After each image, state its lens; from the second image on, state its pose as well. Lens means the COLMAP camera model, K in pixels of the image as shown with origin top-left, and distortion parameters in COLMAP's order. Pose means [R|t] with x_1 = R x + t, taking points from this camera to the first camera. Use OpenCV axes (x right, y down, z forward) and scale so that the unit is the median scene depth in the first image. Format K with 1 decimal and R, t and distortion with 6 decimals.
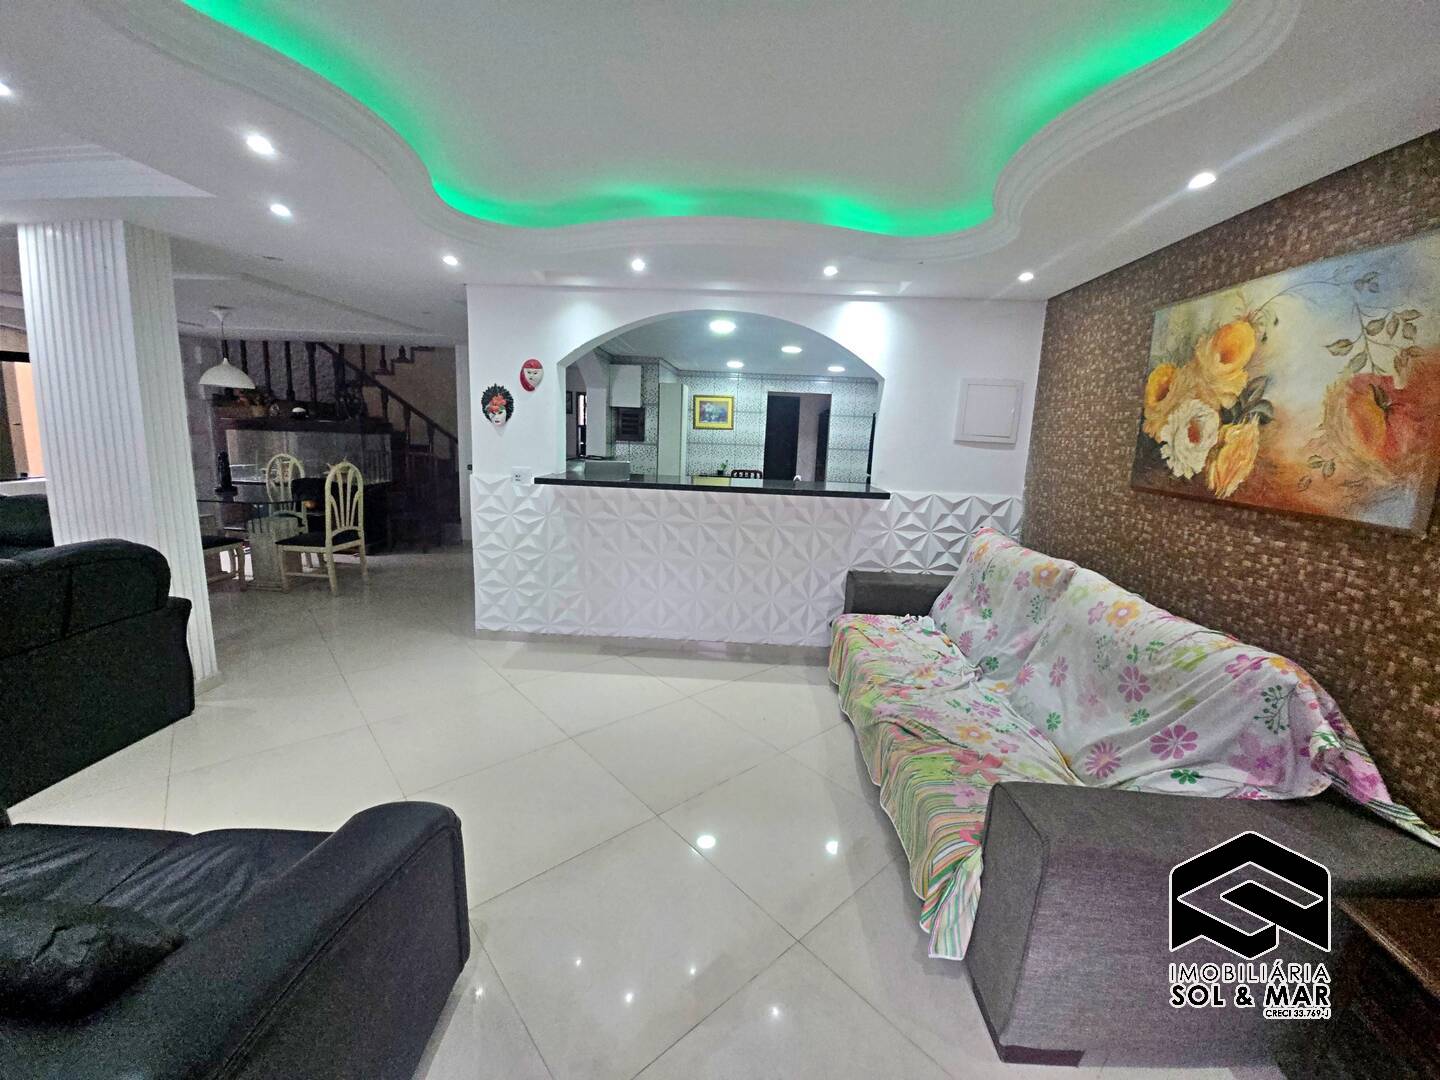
lens RADIAL K [[571.9, 0, 724.9], [0, 571.9, 536.1], [0, 0, 1]] dist [-0.013243, -0.004041]
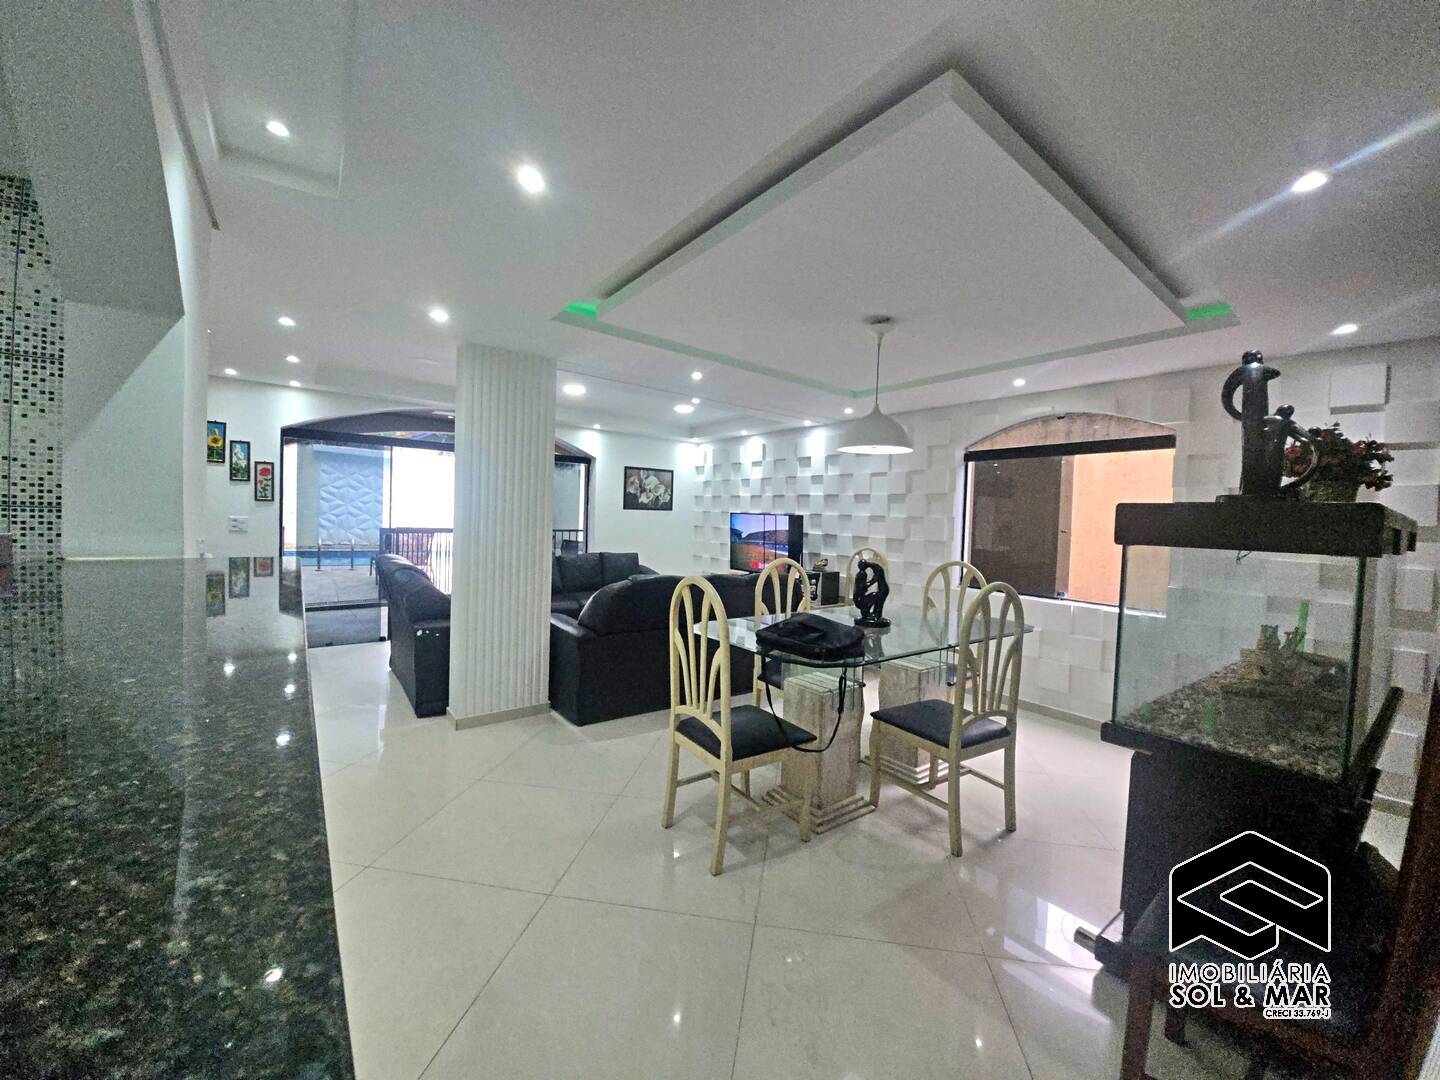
lens RADIAL K [[571.9, 0, 719.0], [0, 571.9, 527.3], [0, 0, 1]] dist [-0.013243, -0.004041]
pose [[-0.777620, -0.056169, -0.626221, -0.373216], [-0.180406, 0.974053, 0.136654, -0.230481], [0.602297, 0.219239, -0.767576, 1.324939]]
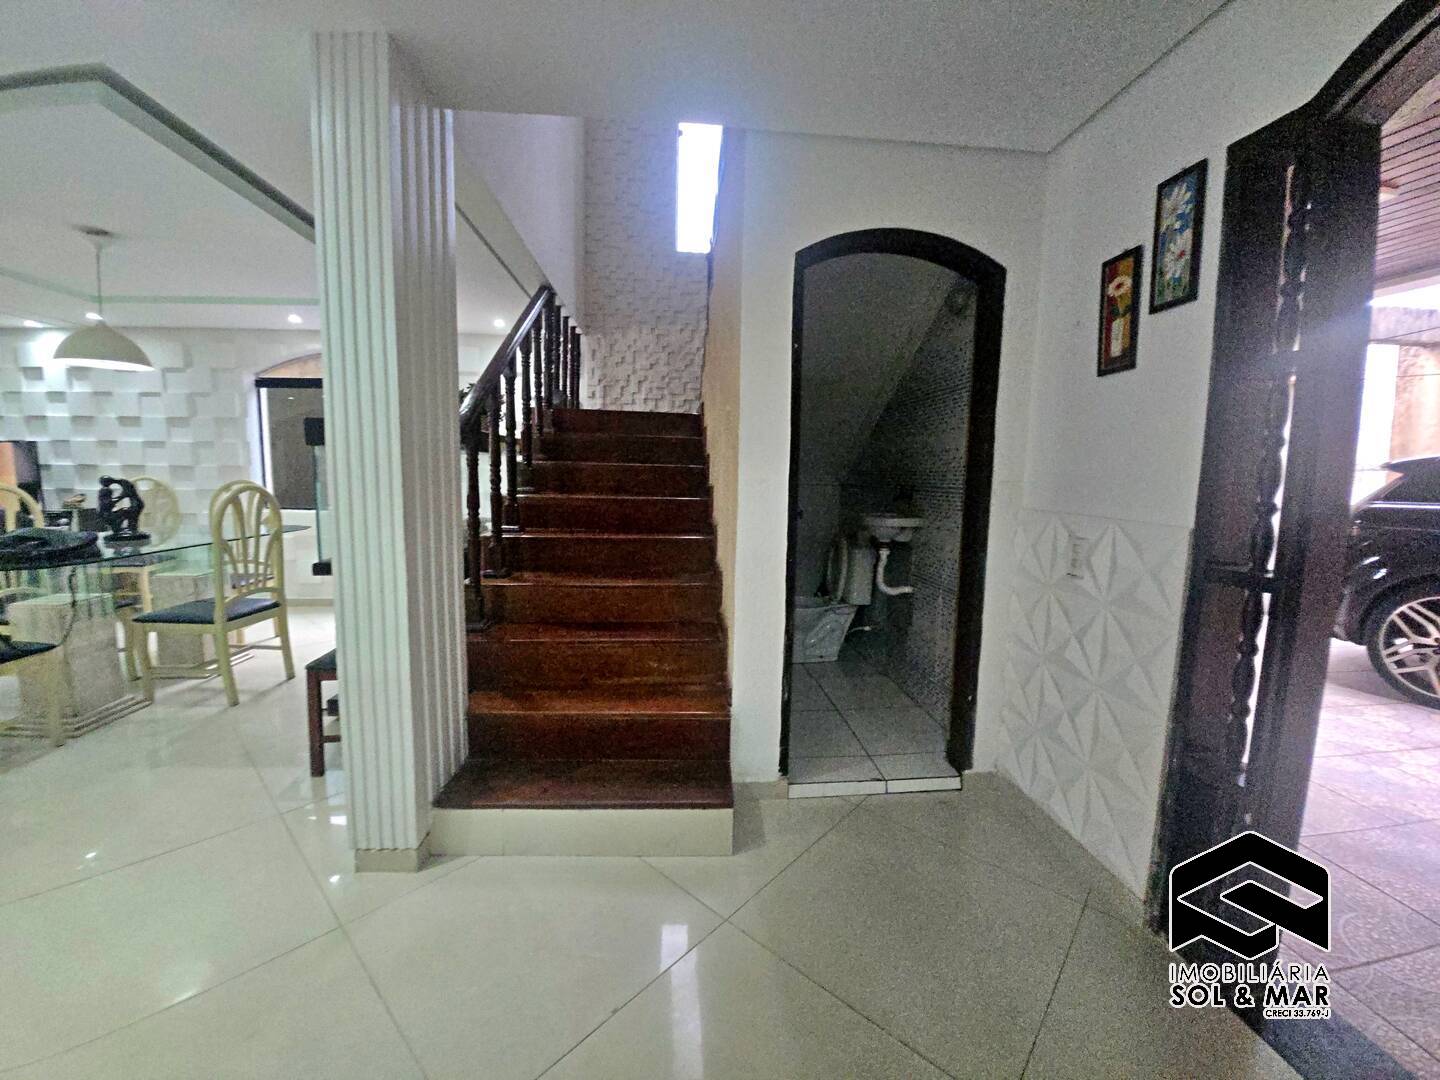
lens RADIAL K [[571.9, 0, 712.9], [0, 571.9, 527.2], [0, 0, 1]] dist [-0.013243, -0.004041]
pose [[0.103391, 0.061262, -0.992752, -0.225675], [-0.190535, 0.980837, 0.040683, -0.234991], [0.976221, 0.184948, 0.113082, 1.515876]]
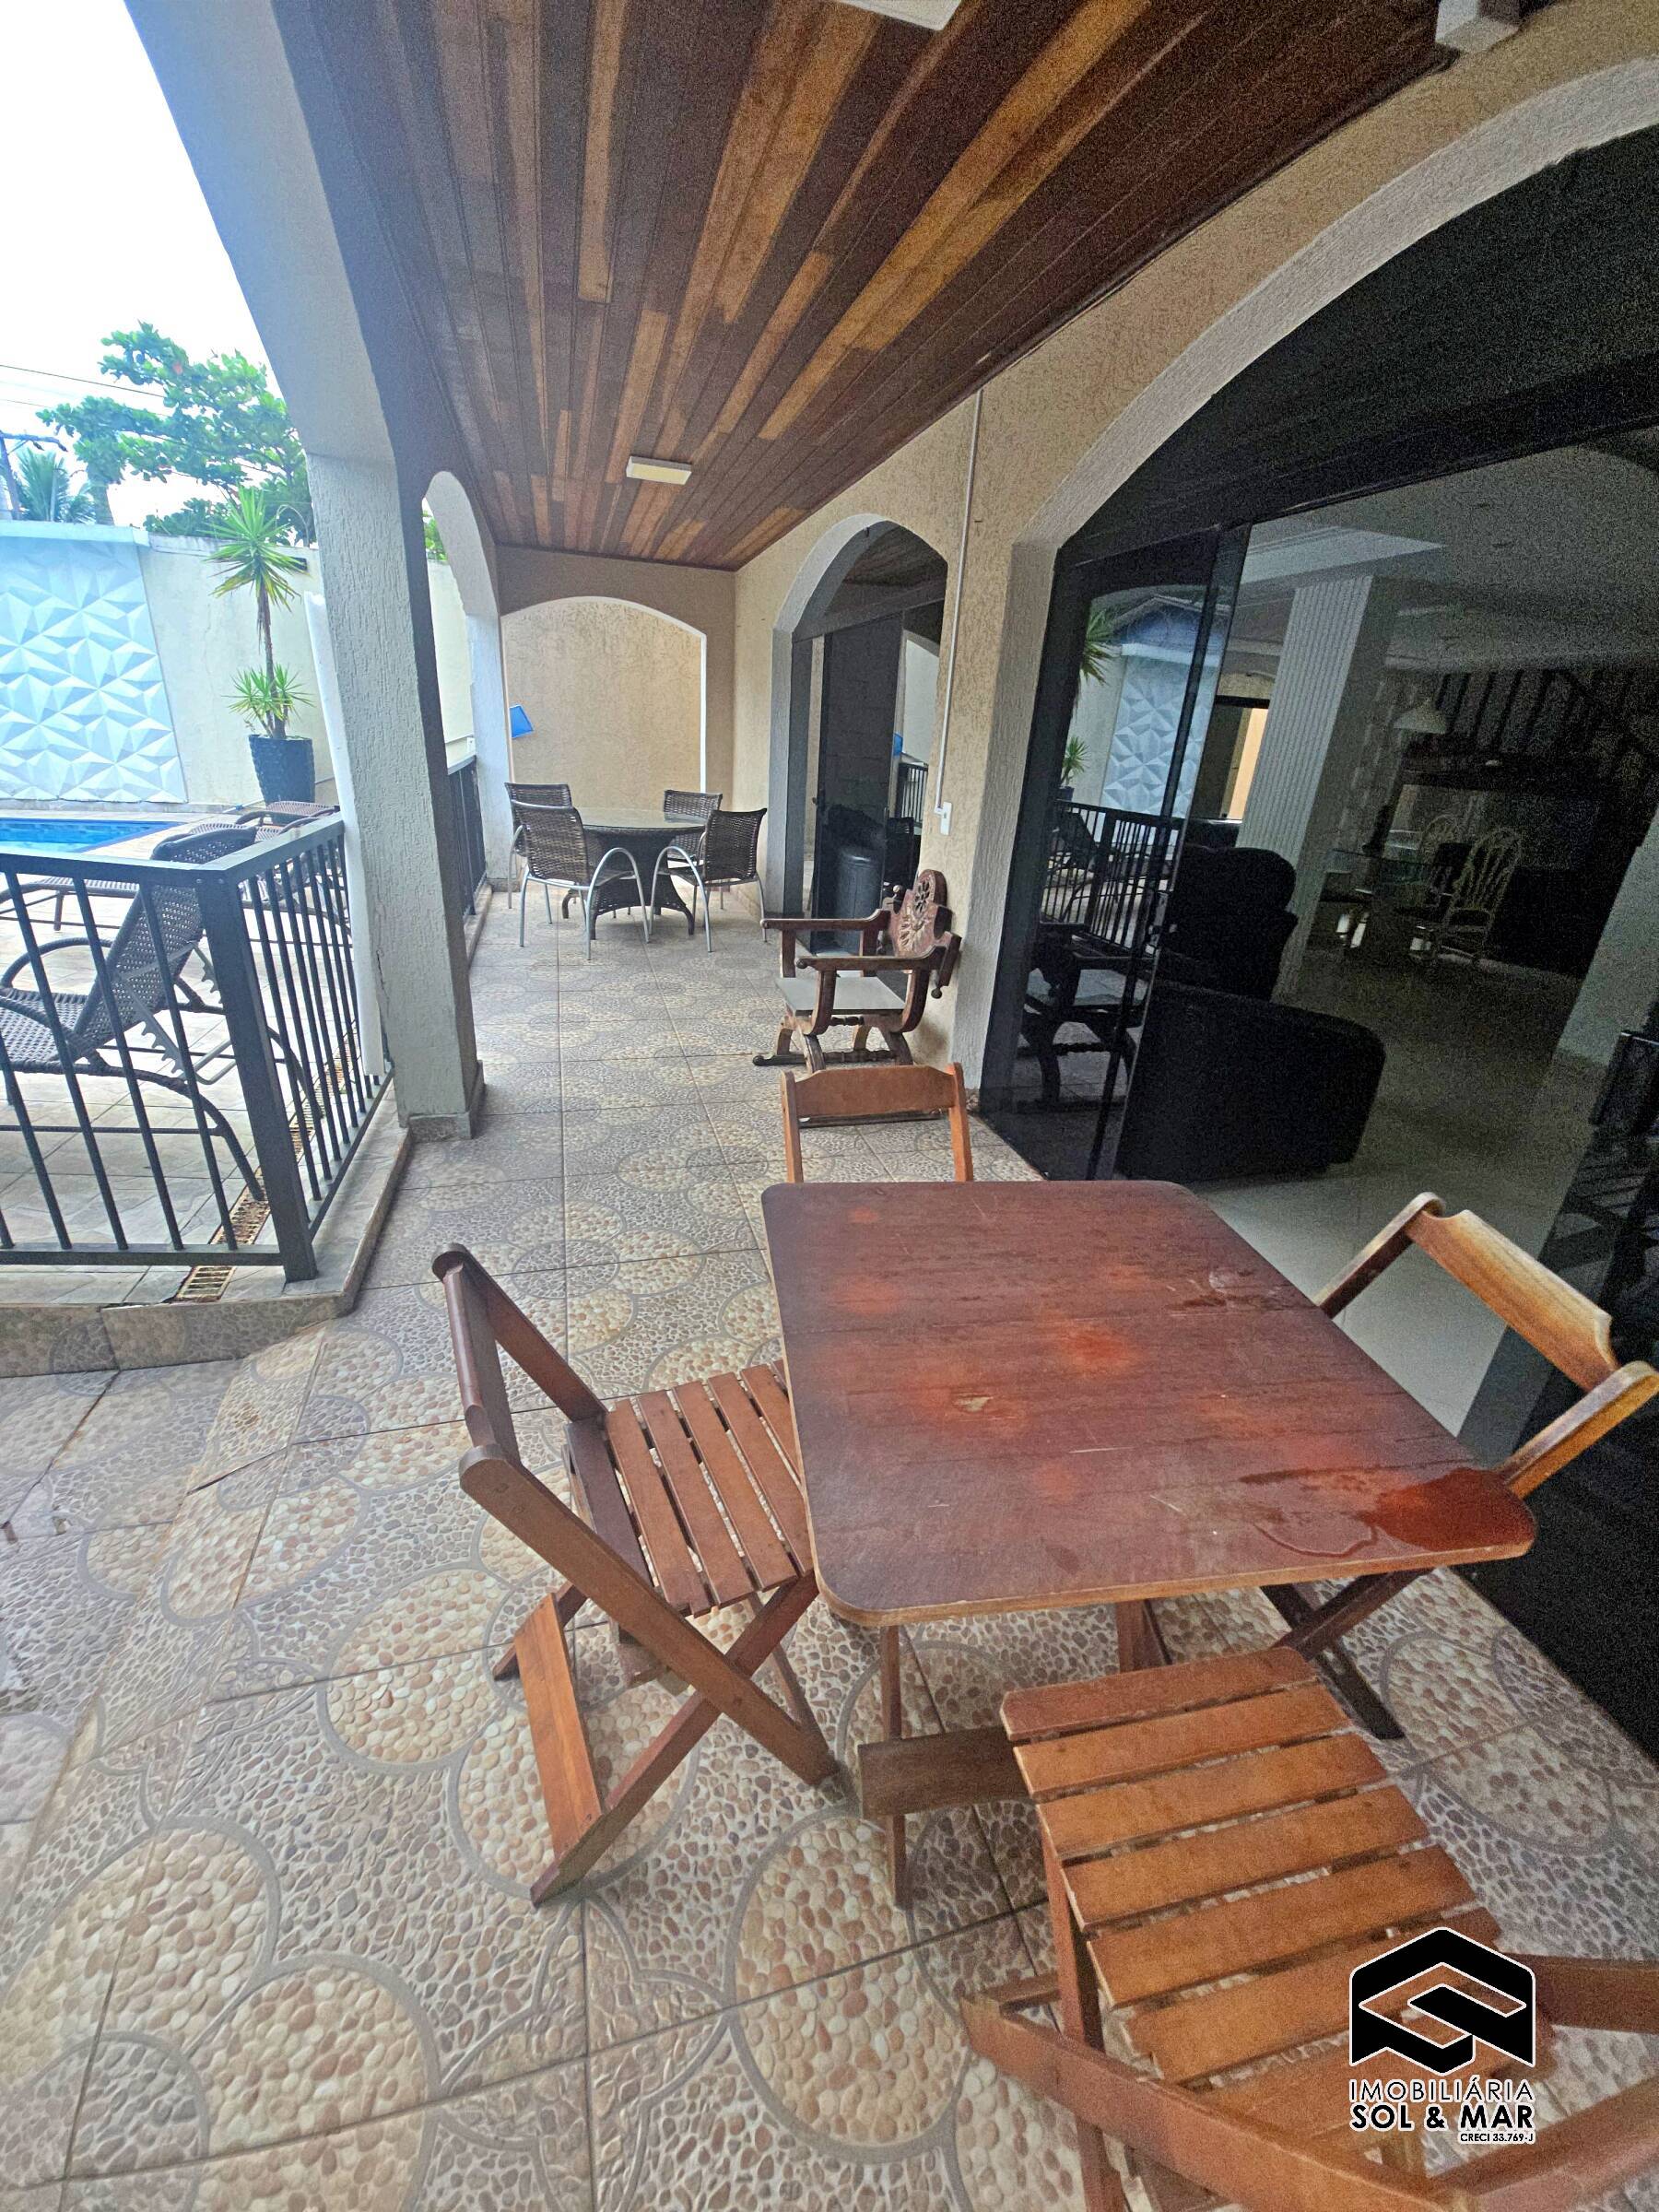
lens RADIAL K [[878.5, 0, 840.7], [0, 878.5, 1105.6], [0, 0, 1]] dist [-0.013243, -0.004041]
pose [[0.279207, 0.357067, -0.891374, 0.309926], [-0.227749, 0.926428, 0.299770, 0.082353], [0.932831, 0.119311, 0.339986, -0.260869]]
